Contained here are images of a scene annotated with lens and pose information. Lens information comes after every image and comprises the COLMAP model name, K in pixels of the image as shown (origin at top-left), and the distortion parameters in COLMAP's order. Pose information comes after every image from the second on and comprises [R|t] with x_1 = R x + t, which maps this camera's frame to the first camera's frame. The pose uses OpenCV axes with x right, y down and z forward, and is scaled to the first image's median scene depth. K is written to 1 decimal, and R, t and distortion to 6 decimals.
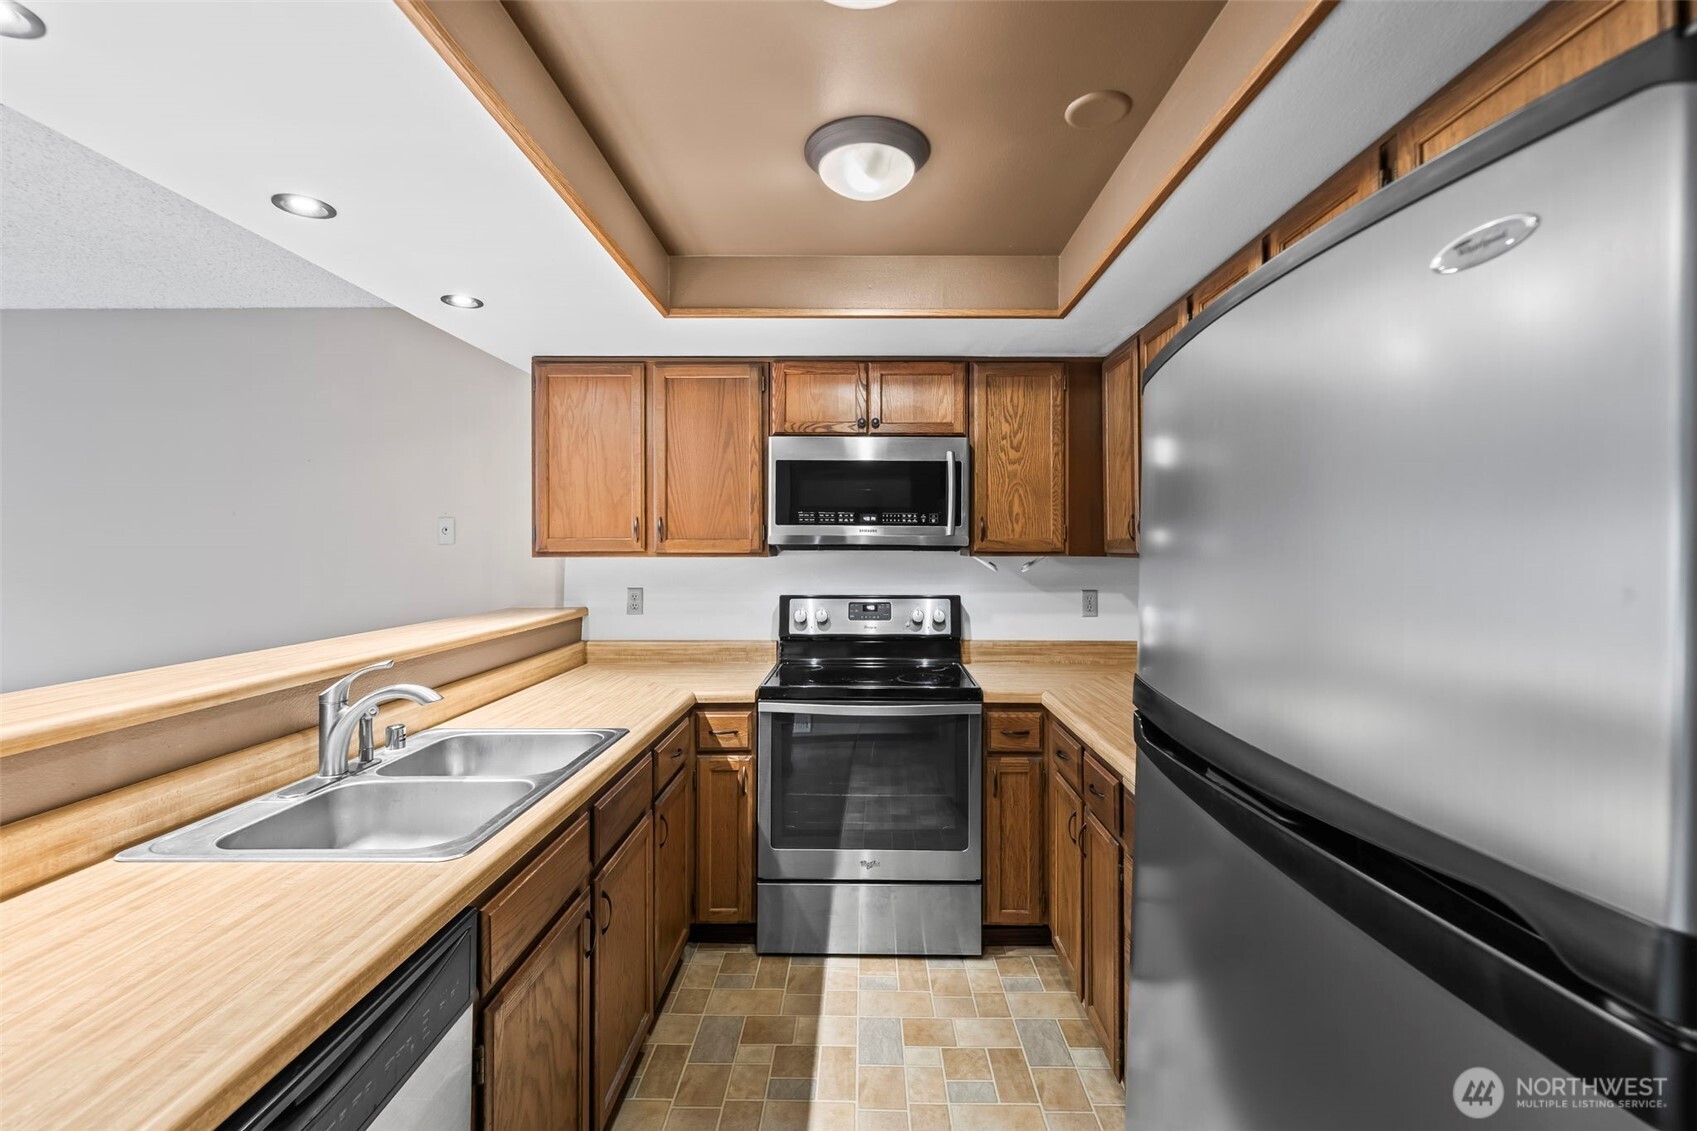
lens RADIAL K [[732.8, 0, 858.0], [0, 732.8, 532.8], [0, 0, 1]] dist [0.000790, 0.000558]
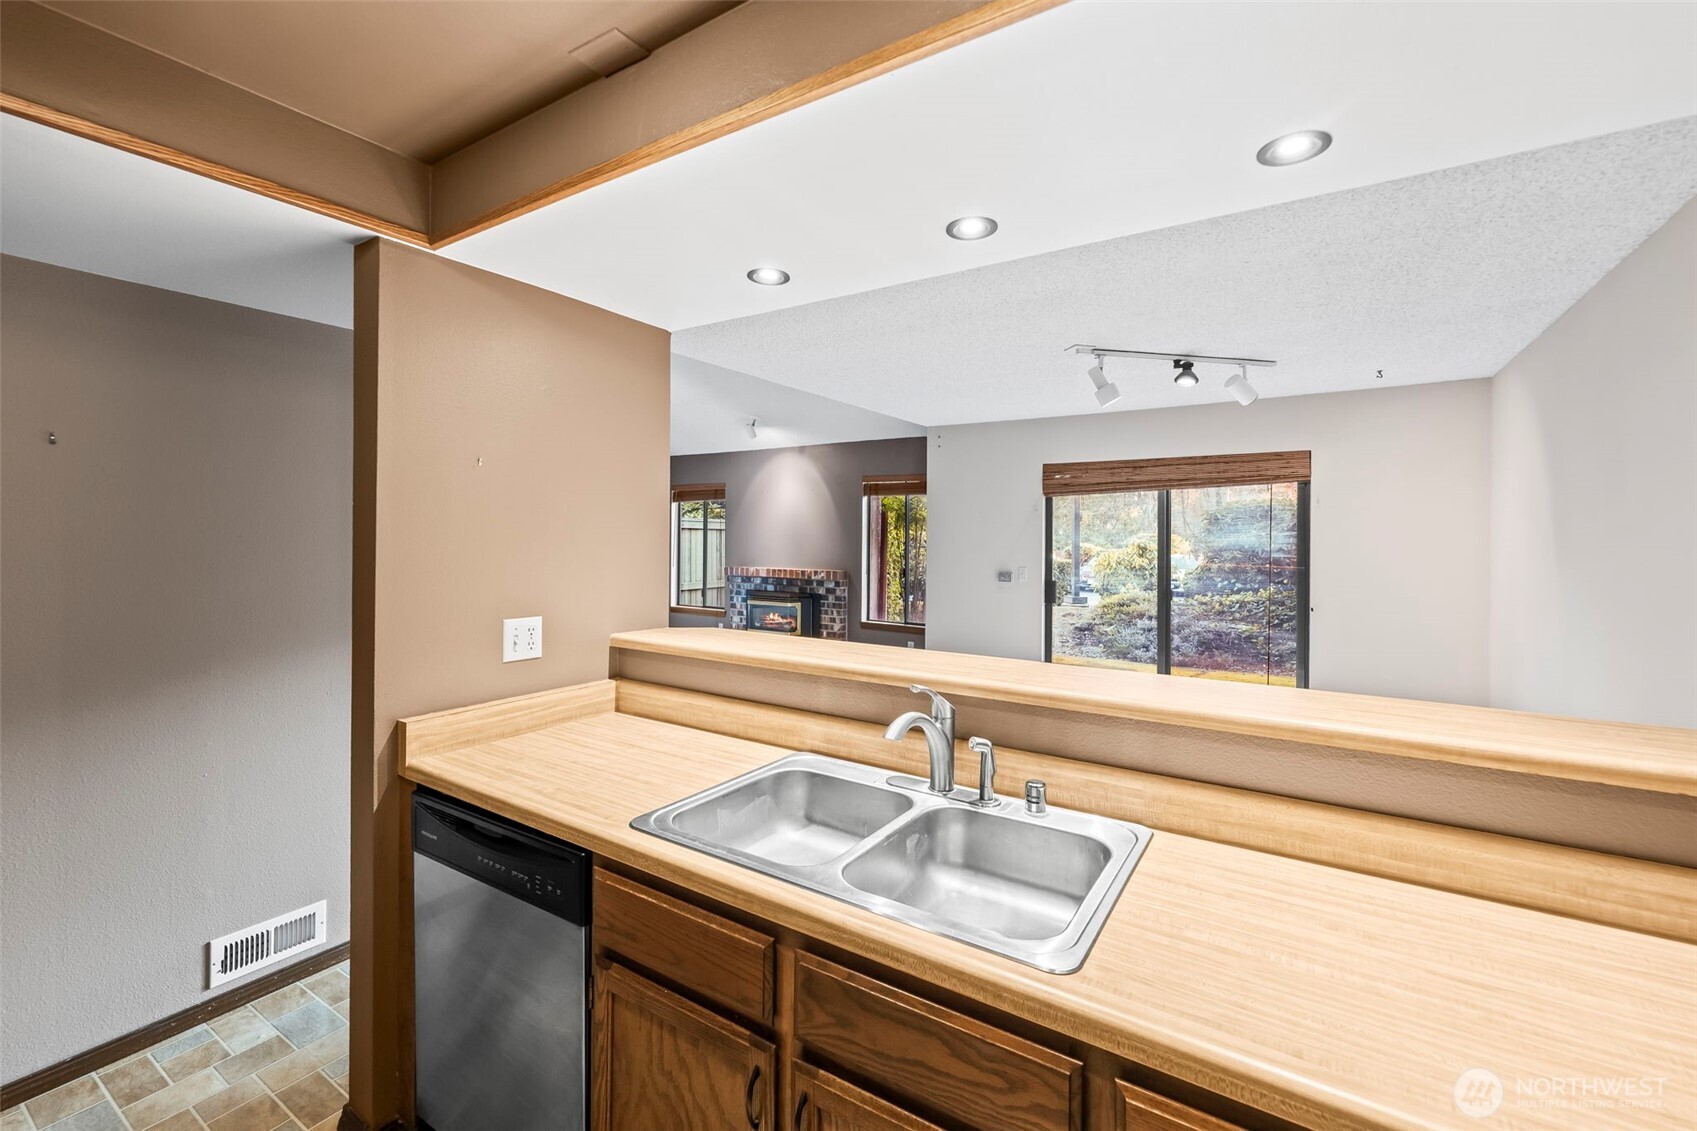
lens RADIAL K [[716.4, 0, 845.2], [0, 716.4, 534.4], [0, 0, 1]] dist [-0.010278, -0.000053]
pose [[-0.535361, -0.005197, -0.844607, 0.118609], [0.010322, 0.999866, -0.012695, -0.004931], [0.844560, -0.015514, -0.535235, 0.914565]]
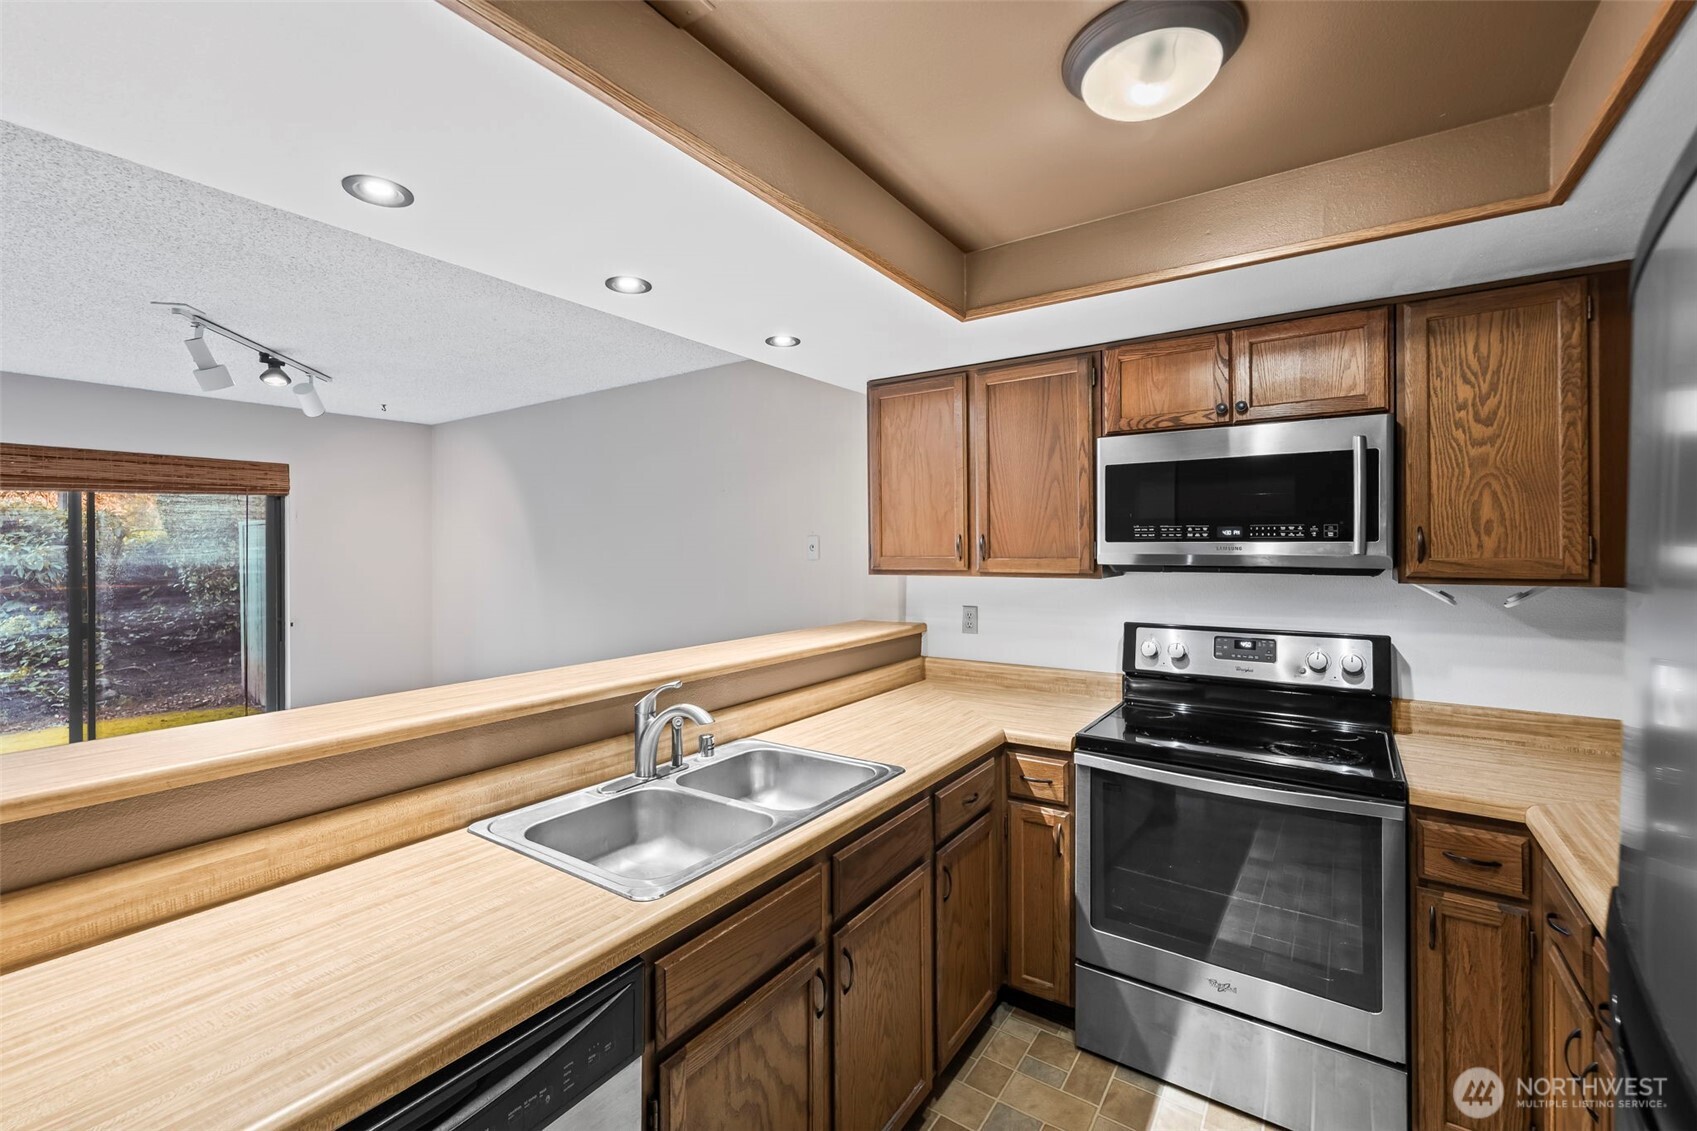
lens RADIAL K [[715.1, 0, 842.6], [0, 715.1, 539.6], [0, 0, 1]] dist [0.000400, -0.000046]
pose [[0.827362, -0.011842, -0.561544, 0.112166], [0.017897, 0.999826, 0.005285, -0.026132], [0.561384, -0.014422, 0.827430, 0.162131]]
